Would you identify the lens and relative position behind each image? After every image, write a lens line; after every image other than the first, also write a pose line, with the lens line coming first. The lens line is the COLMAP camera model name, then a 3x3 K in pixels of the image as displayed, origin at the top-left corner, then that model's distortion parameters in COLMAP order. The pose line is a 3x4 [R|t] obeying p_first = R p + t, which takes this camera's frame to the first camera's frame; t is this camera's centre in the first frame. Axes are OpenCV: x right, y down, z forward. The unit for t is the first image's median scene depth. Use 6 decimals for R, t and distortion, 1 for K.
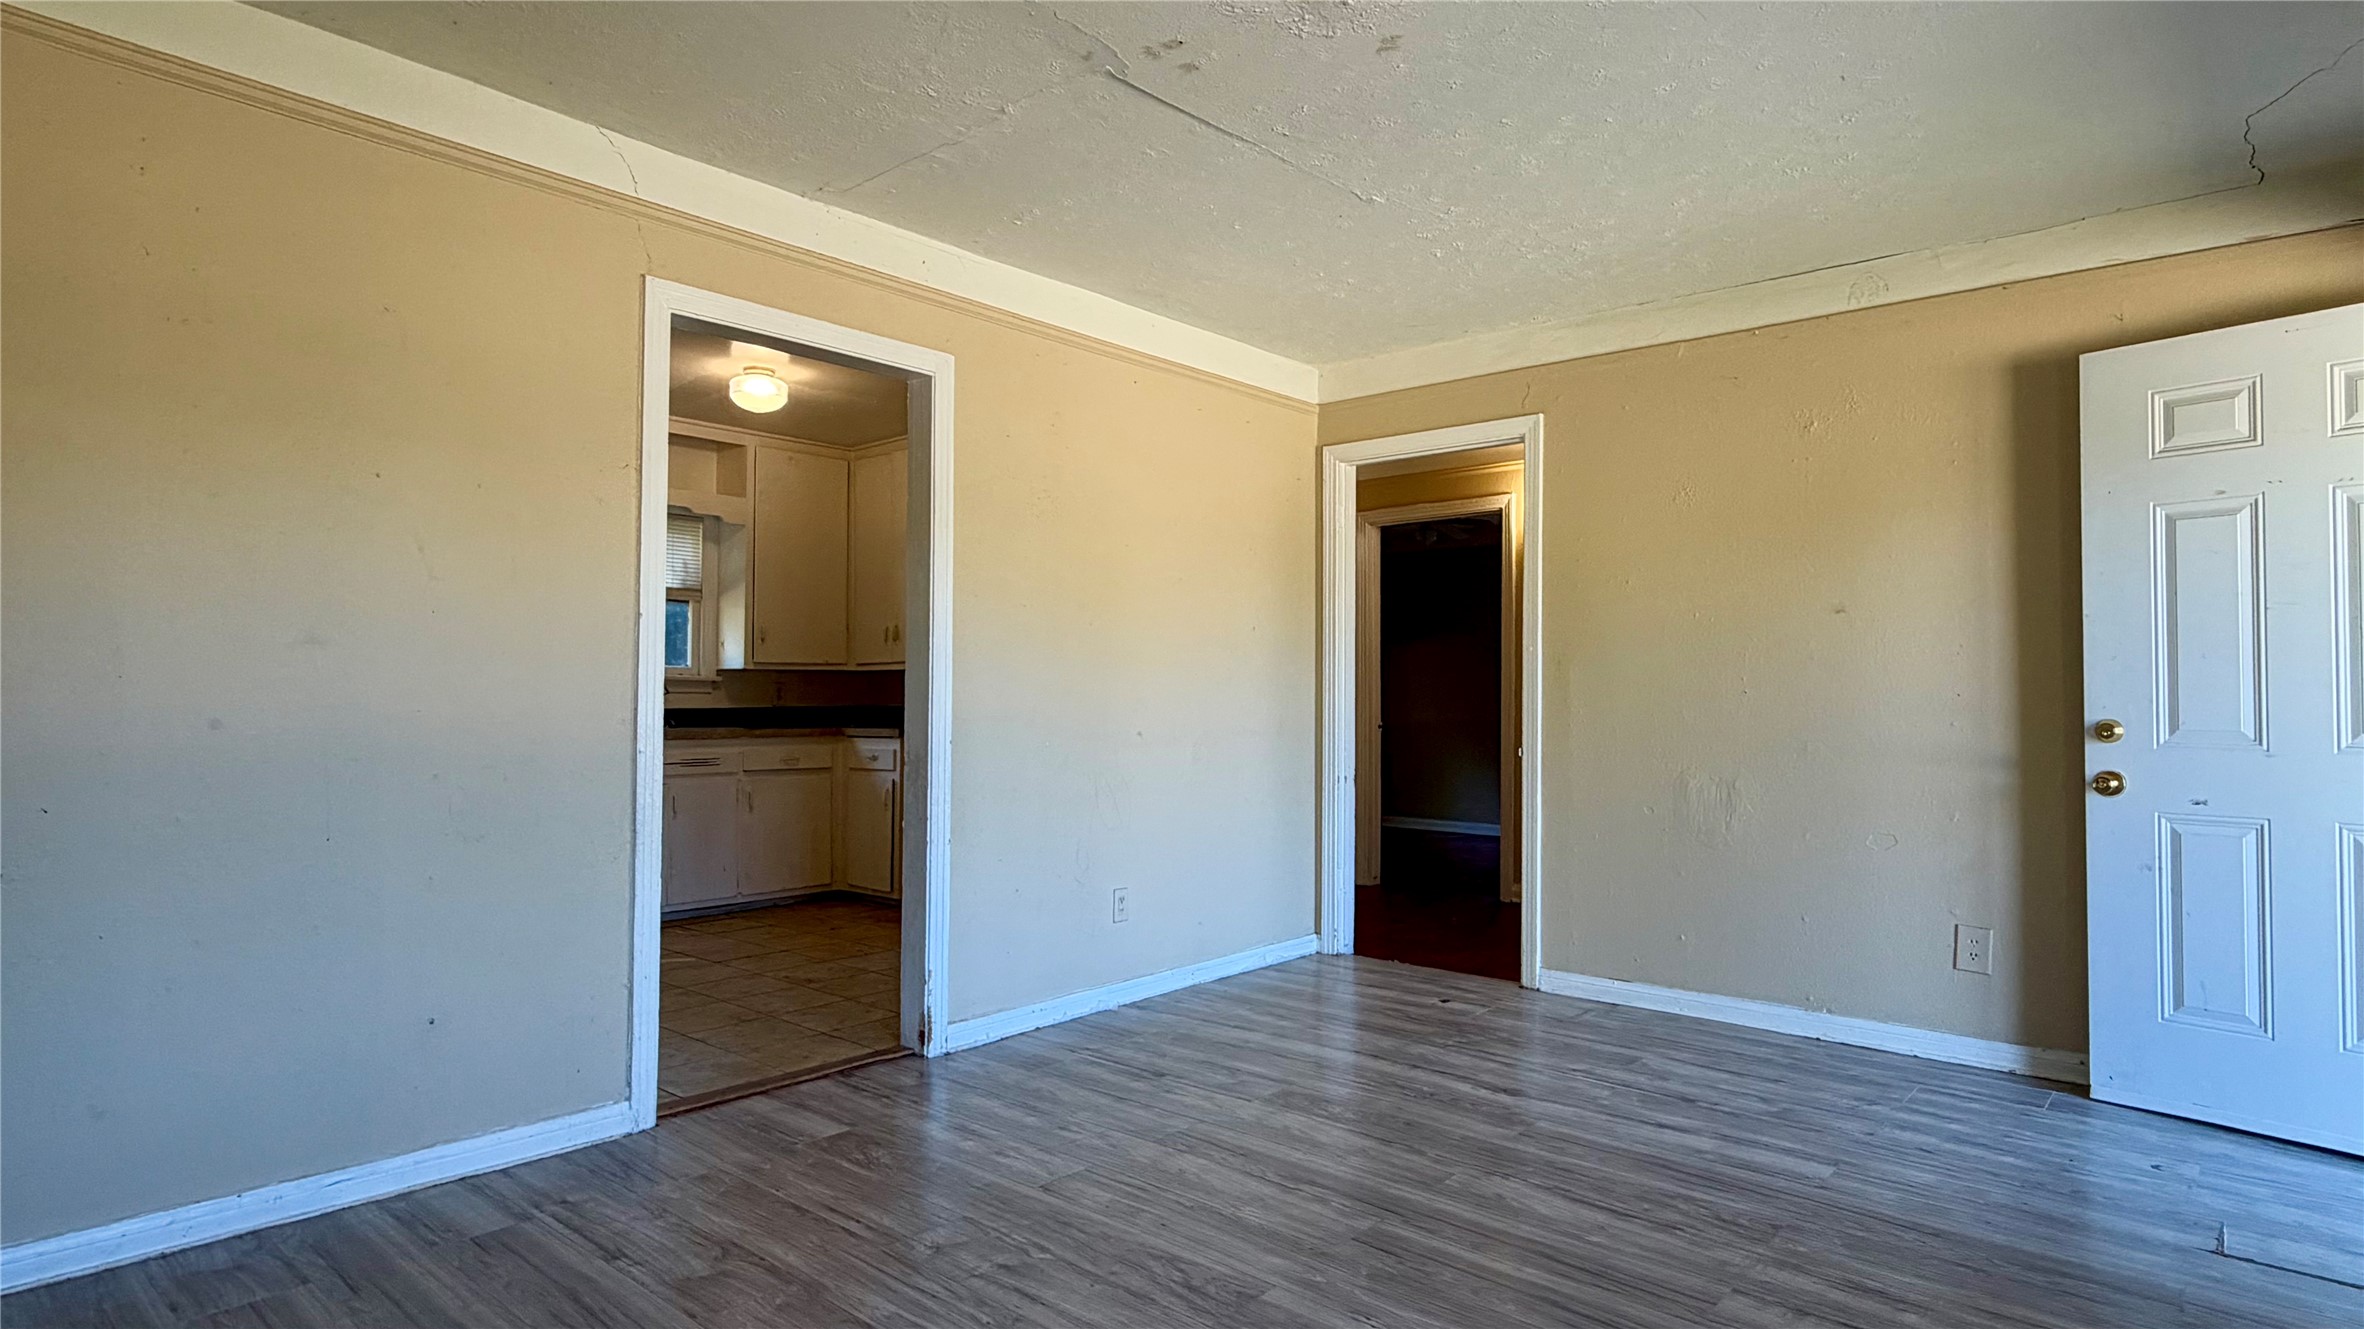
lens RADIAL K [[1269.5, 0, 1176.5], [0, 1269.5, 653.0], [0, 0, 1]] dist [0.001391, -0.000152]
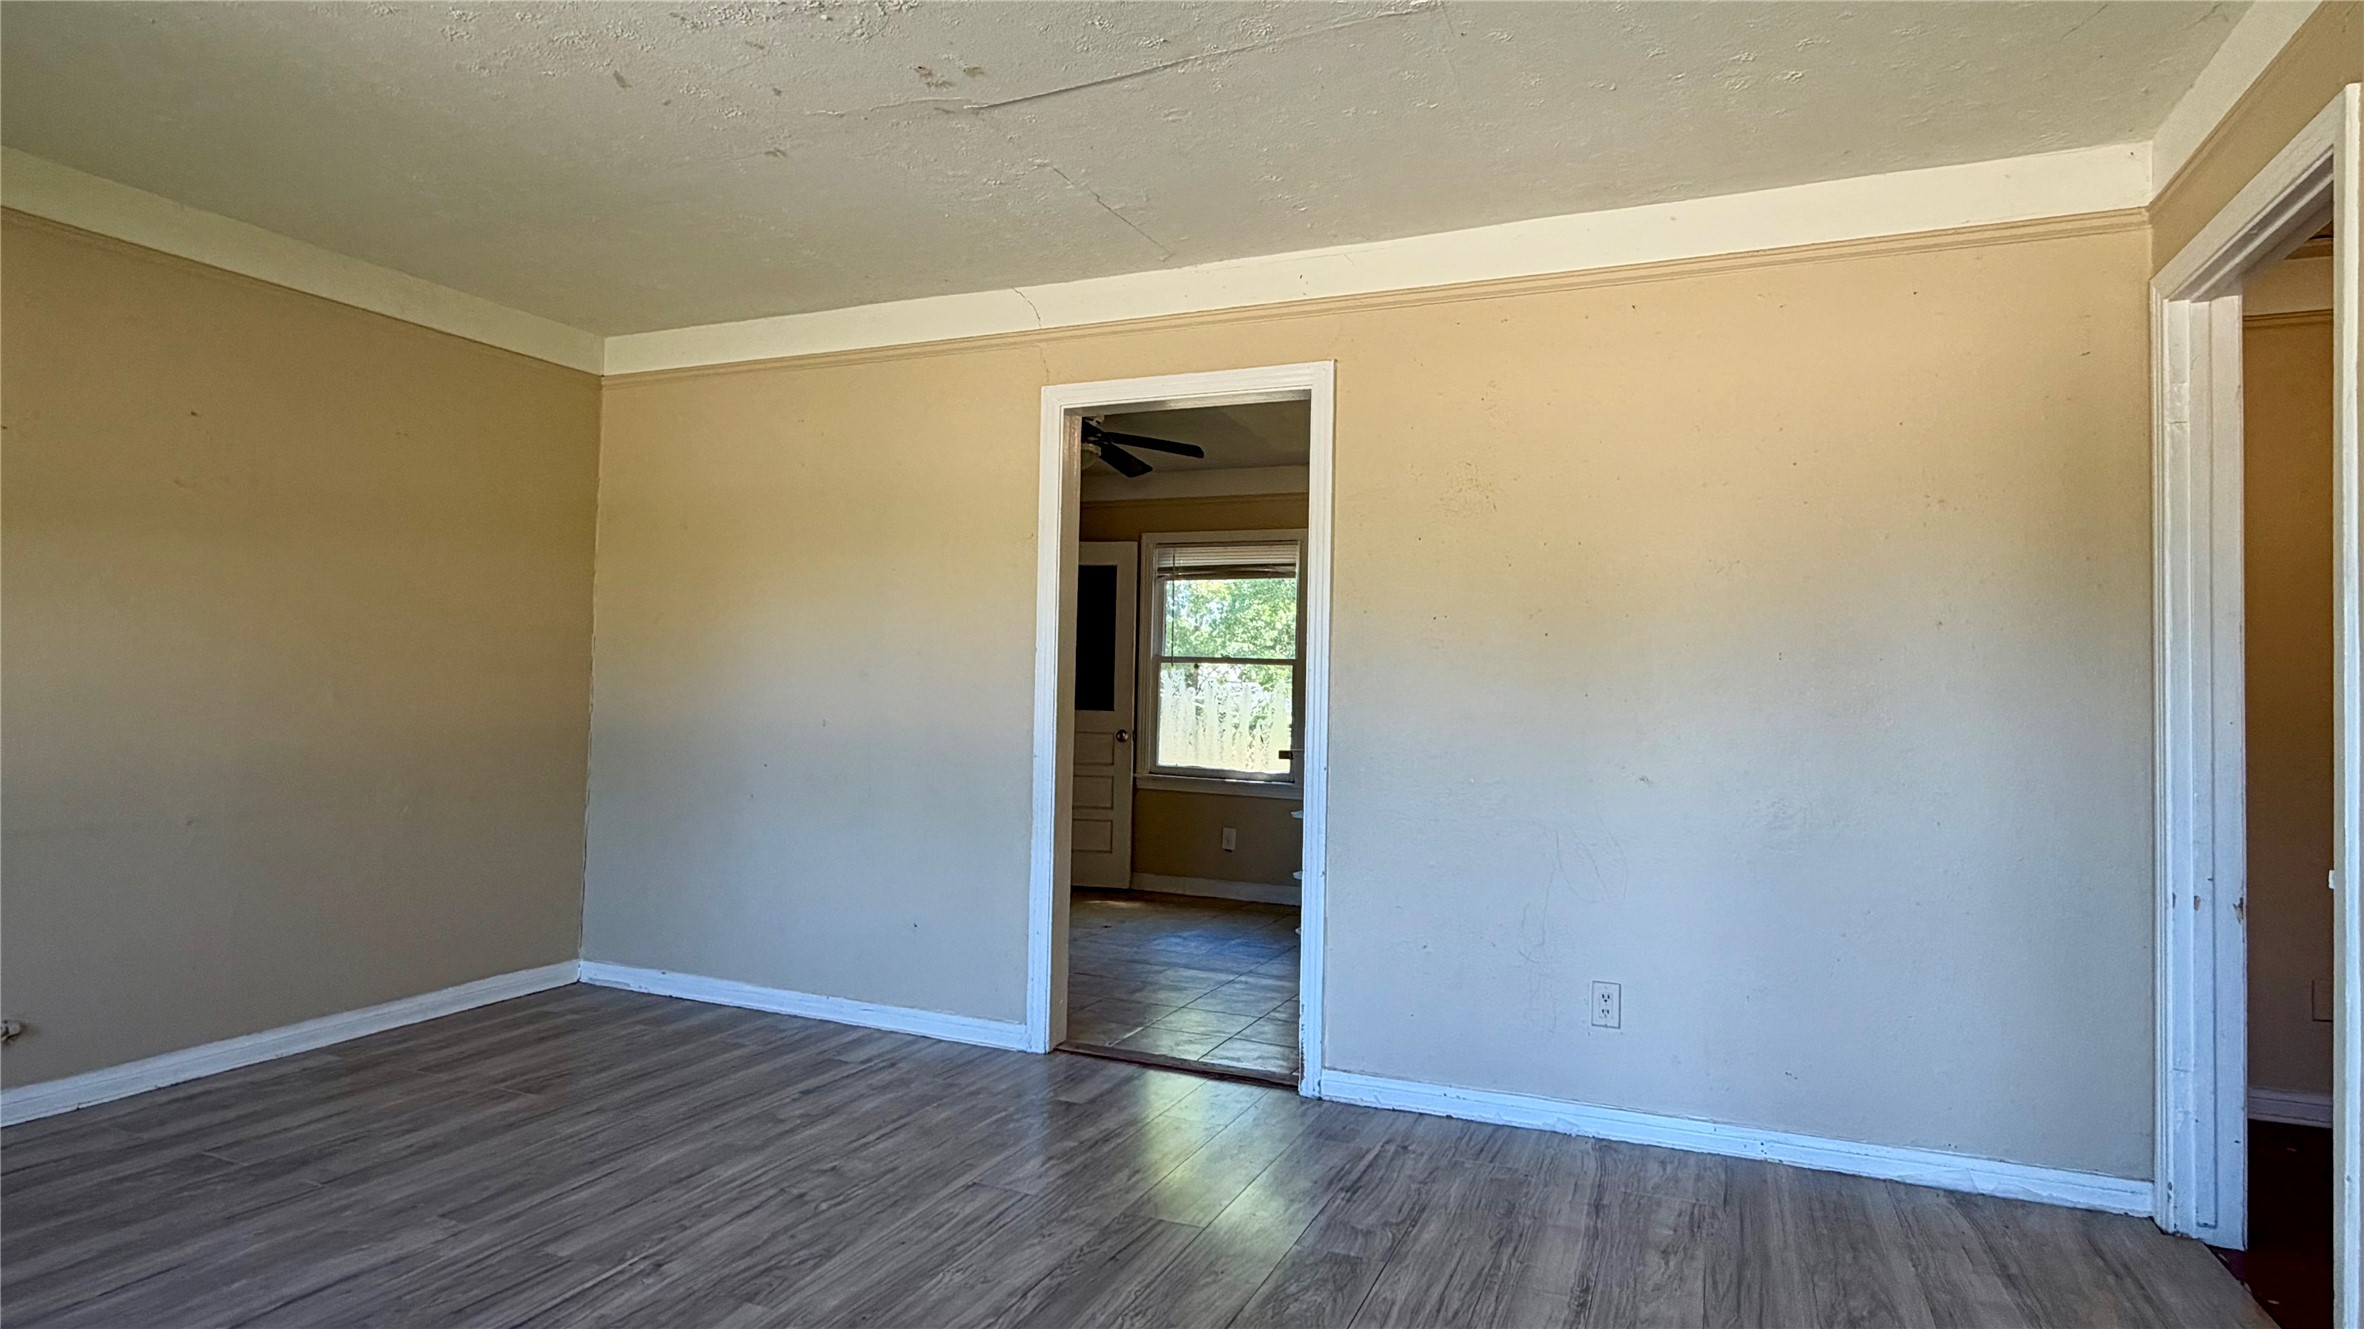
lens RADIAL K [[1269.5, 0, 1176.5], [0, 1269.5, 653.0], [0, 0, 1]] dist [0.001391, -0.000152]
pose [[0.303421, -0.031807, -0.952326, 0.724346], [0.010952, 0.999493, -0.029893, 0.011579], [0.952794, -0.001359, 0.303615, 0.635873]]
